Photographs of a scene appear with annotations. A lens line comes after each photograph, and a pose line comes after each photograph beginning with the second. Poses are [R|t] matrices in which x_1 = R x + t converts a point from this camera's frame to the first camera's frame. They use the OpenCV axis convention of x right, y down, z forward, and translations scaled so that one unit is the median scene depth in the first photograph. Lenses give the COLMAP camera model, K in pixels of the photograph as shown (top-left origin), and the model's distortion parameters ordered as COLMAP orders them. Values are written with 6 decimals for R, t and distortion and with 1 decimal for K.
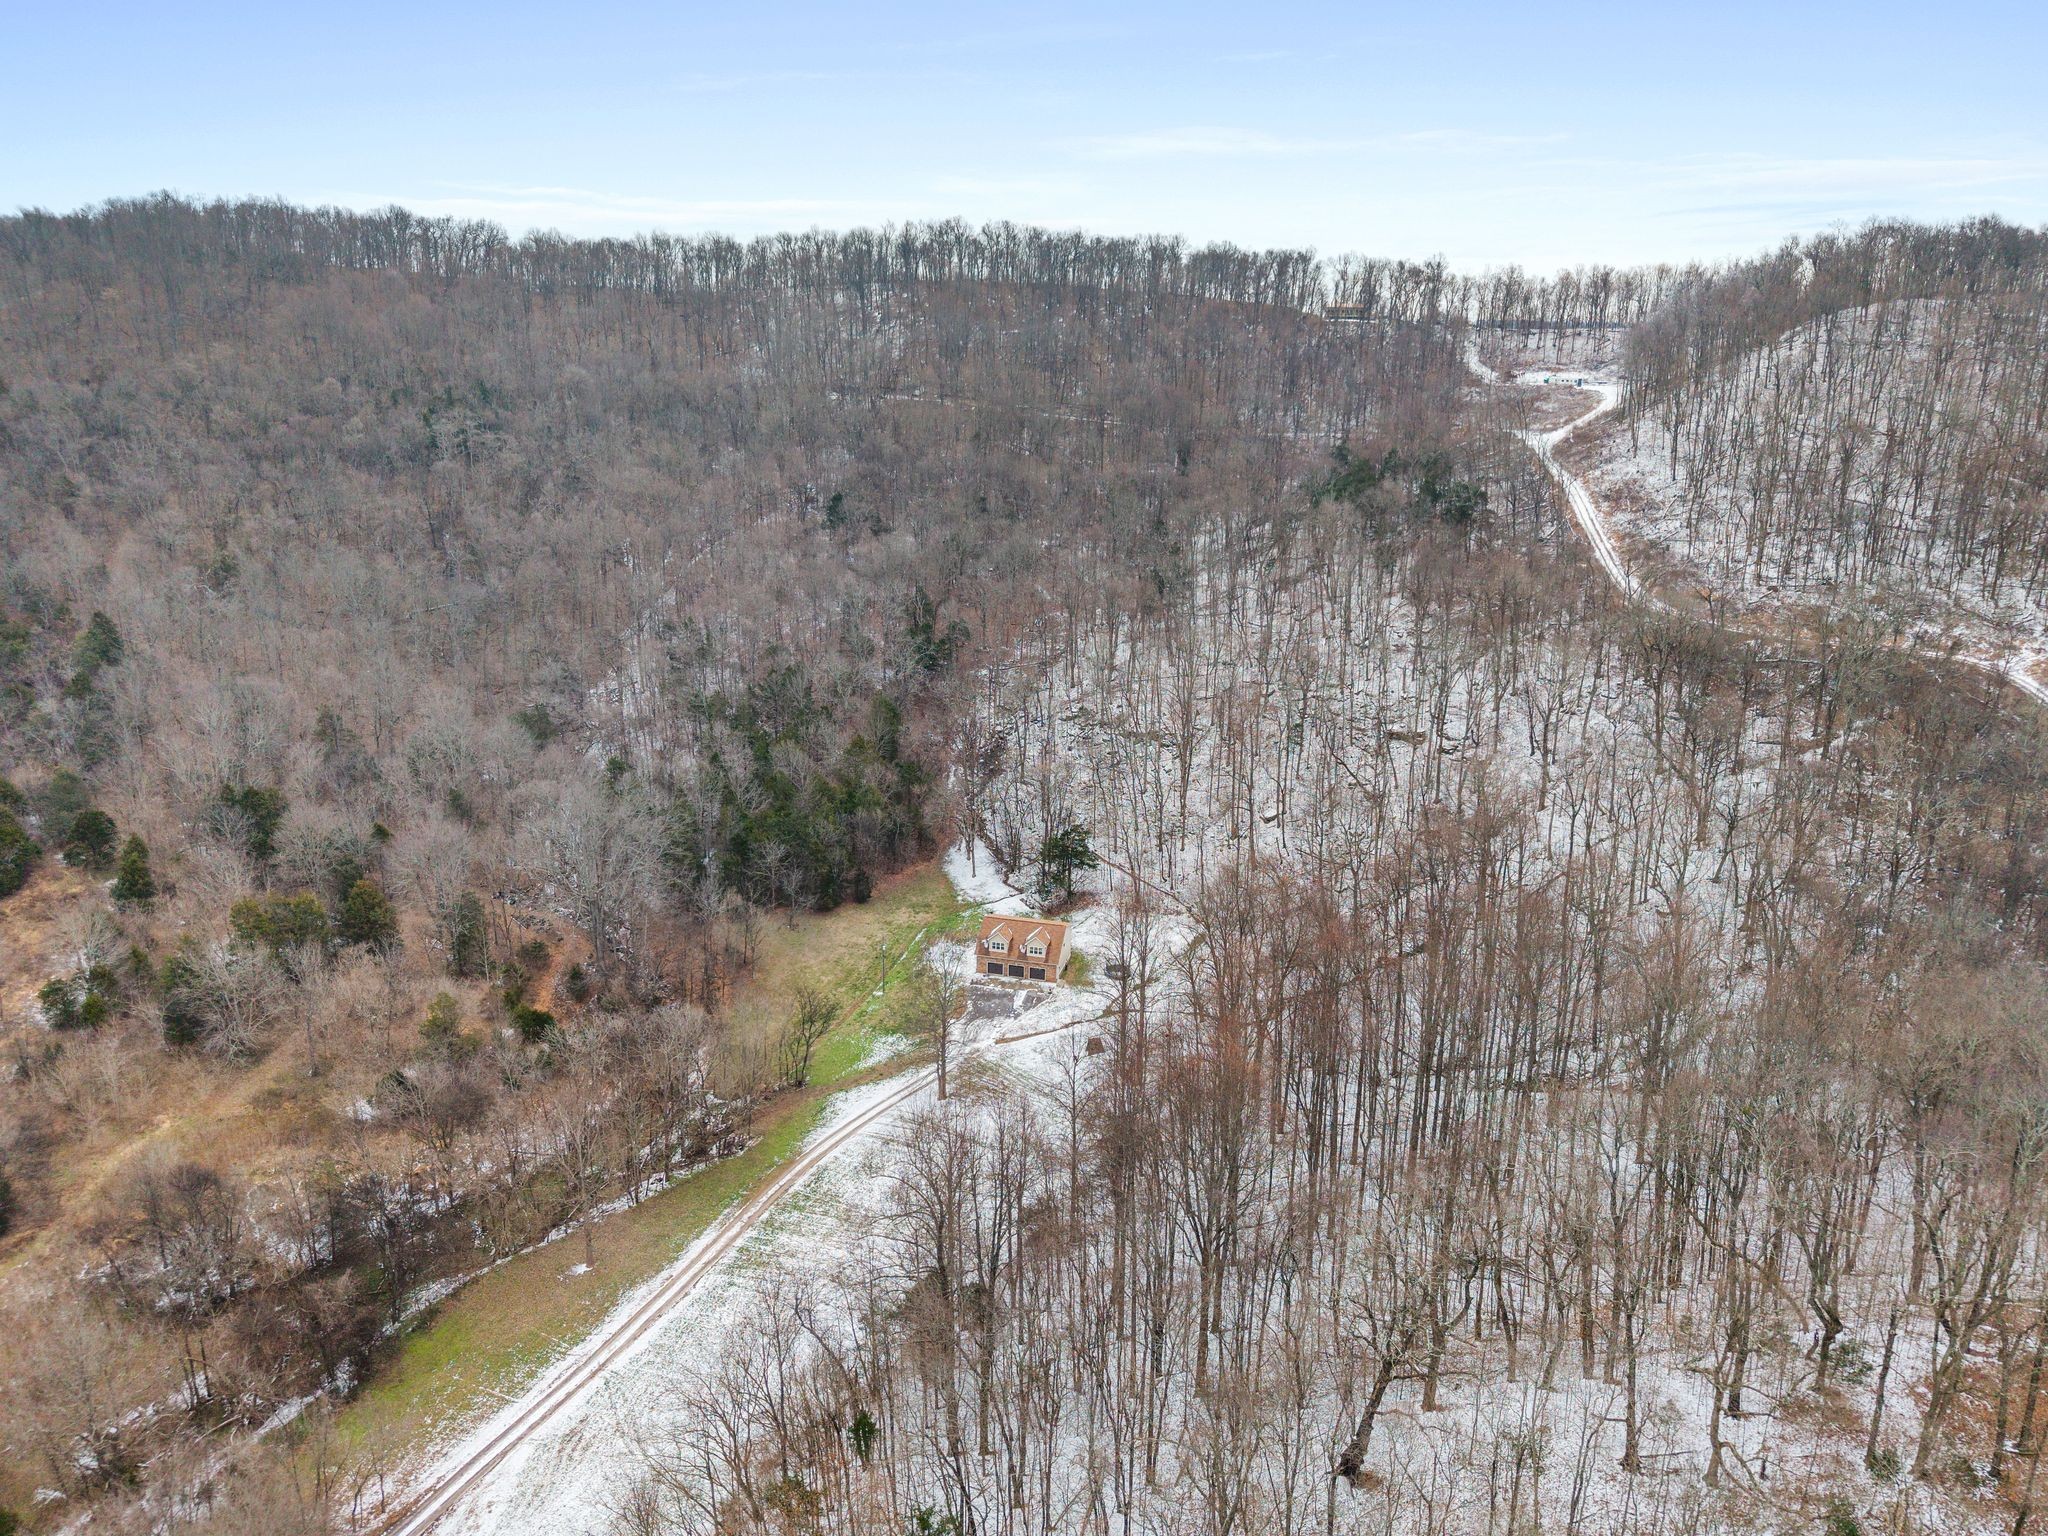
lens RADIAL K [[1498.9, 0, 1024.0], [0, 1498.9, 768.0], [0, 0, 1]] dist [0.005884, -0.000170]
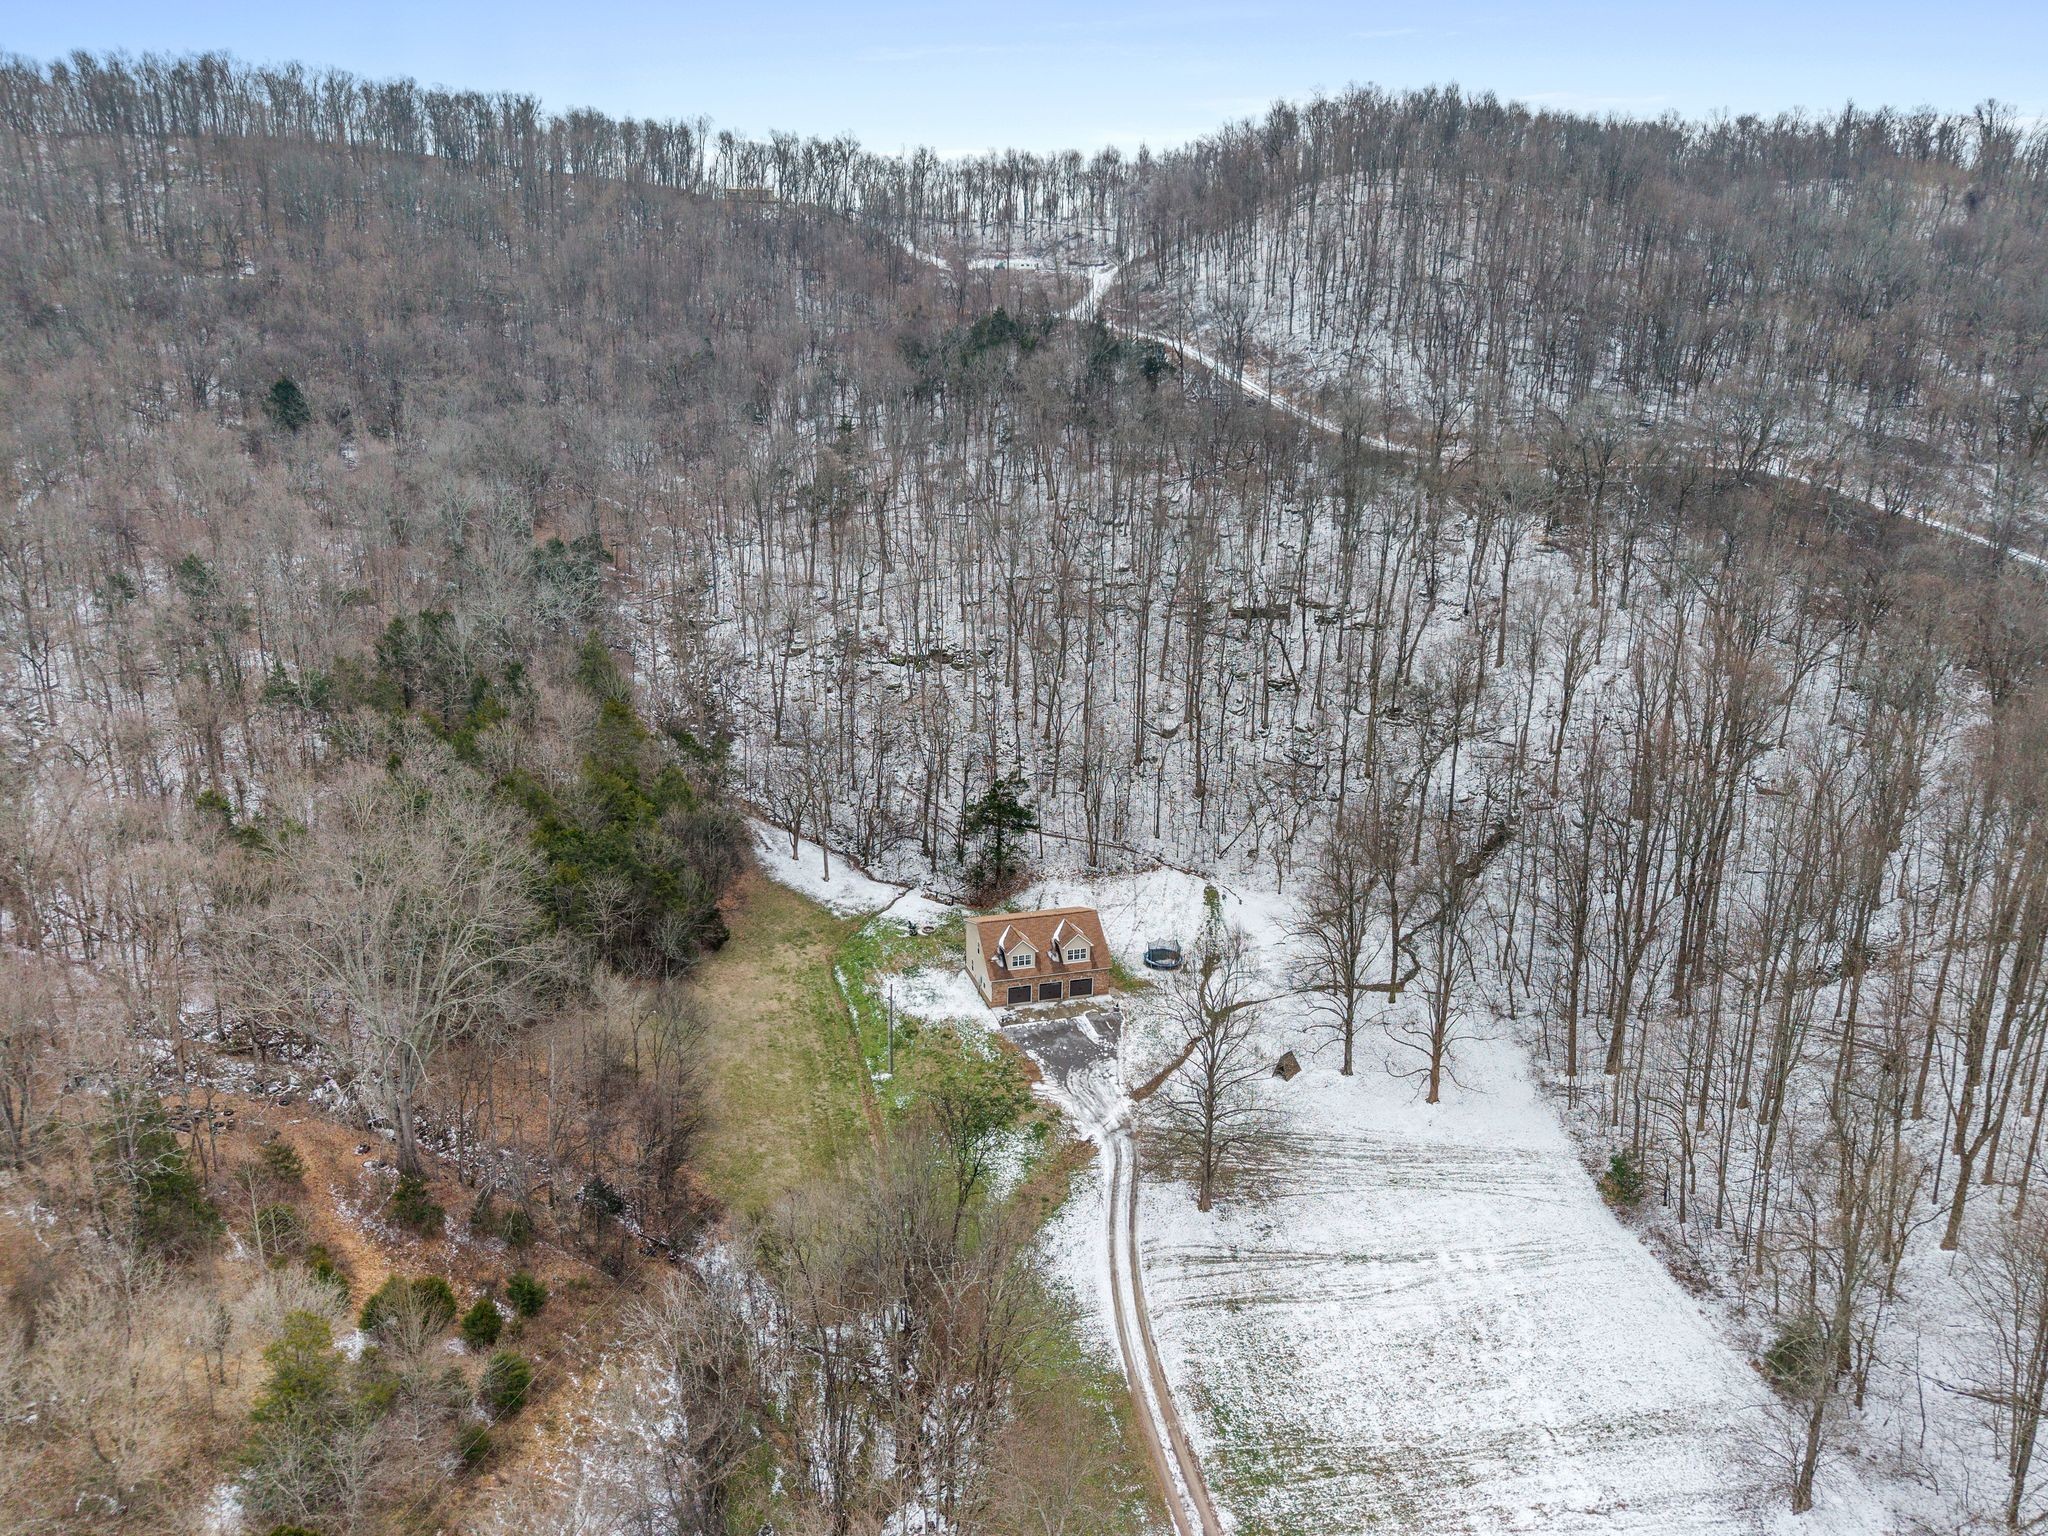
lens RADIAL K [[1498.9, 0, 1024.0], [0, 1498.9, 768.0], [0, 0, 1]] dist [0.005884, -0.000170]
pose [[0.846700, -0.157492, 0.508228, -0.293835], [0.148928, 0.987158, 0.057795, -0.004180], [-0.510804, 0.026754, 0.859281, 0.360623]]
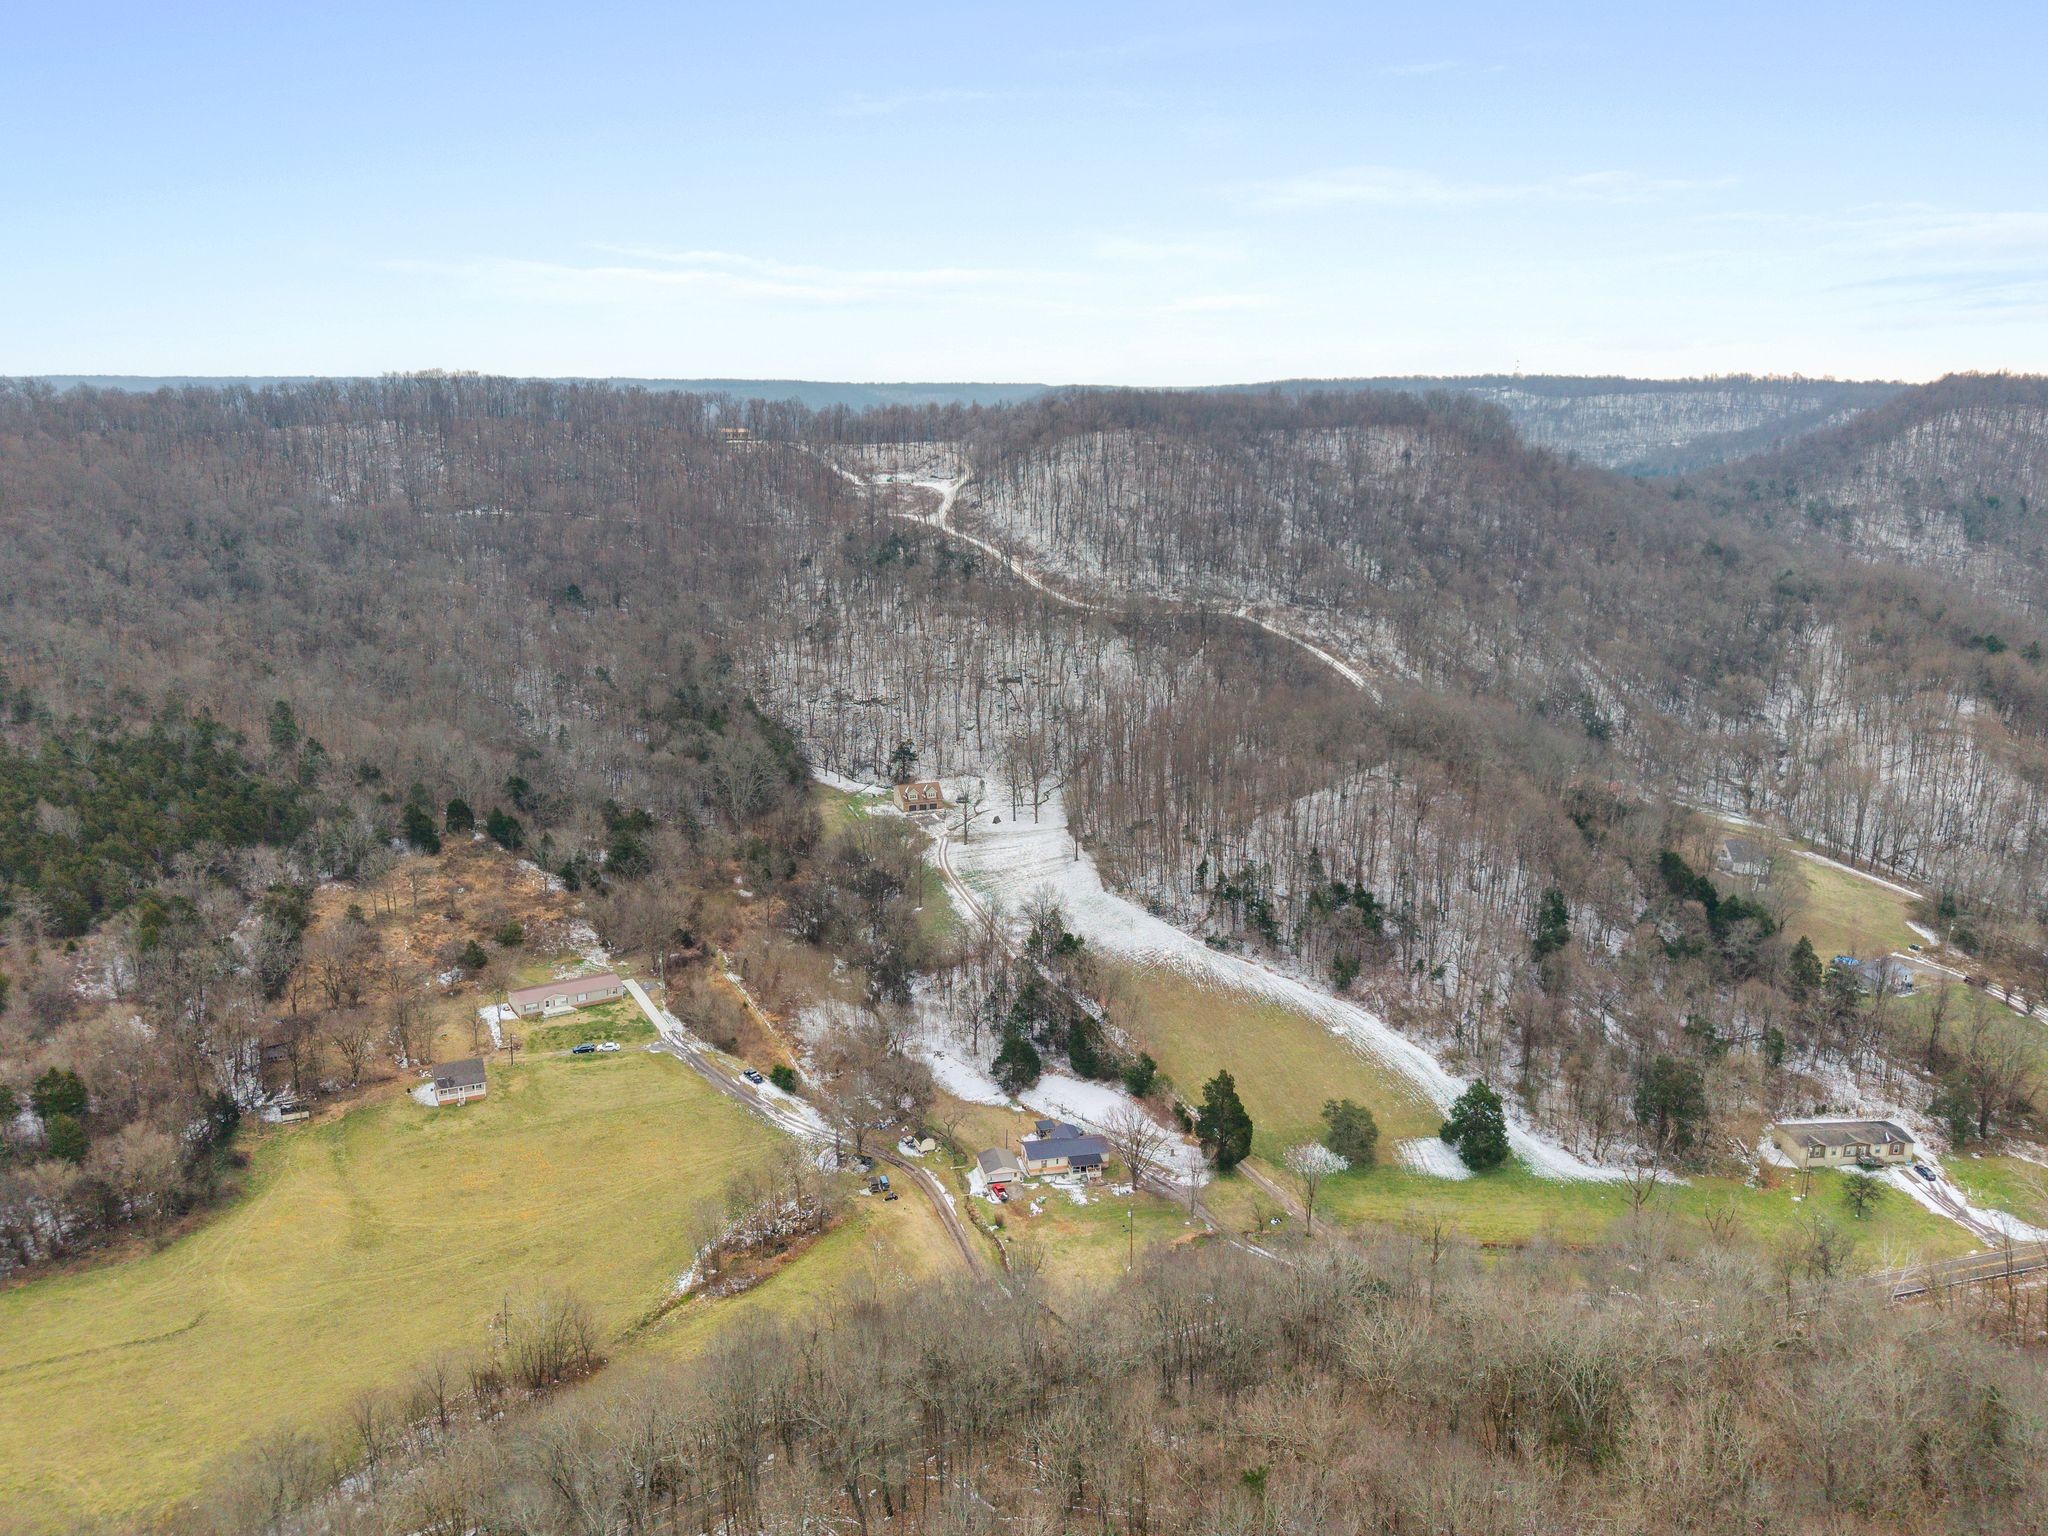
lens RADIAL K [[1498.9, 0, 1024.0], [0, 1498.9, 768.0], [0, 0, 1]] dist [0.005884, -0.000170]
pose [[0.801671, -0.153036, 0.577843, -0.902161], [0.172484, 0.984777, 0.021512, 0.054233], [-0.572339, 0.082423, 0.815864, -0.623727]]
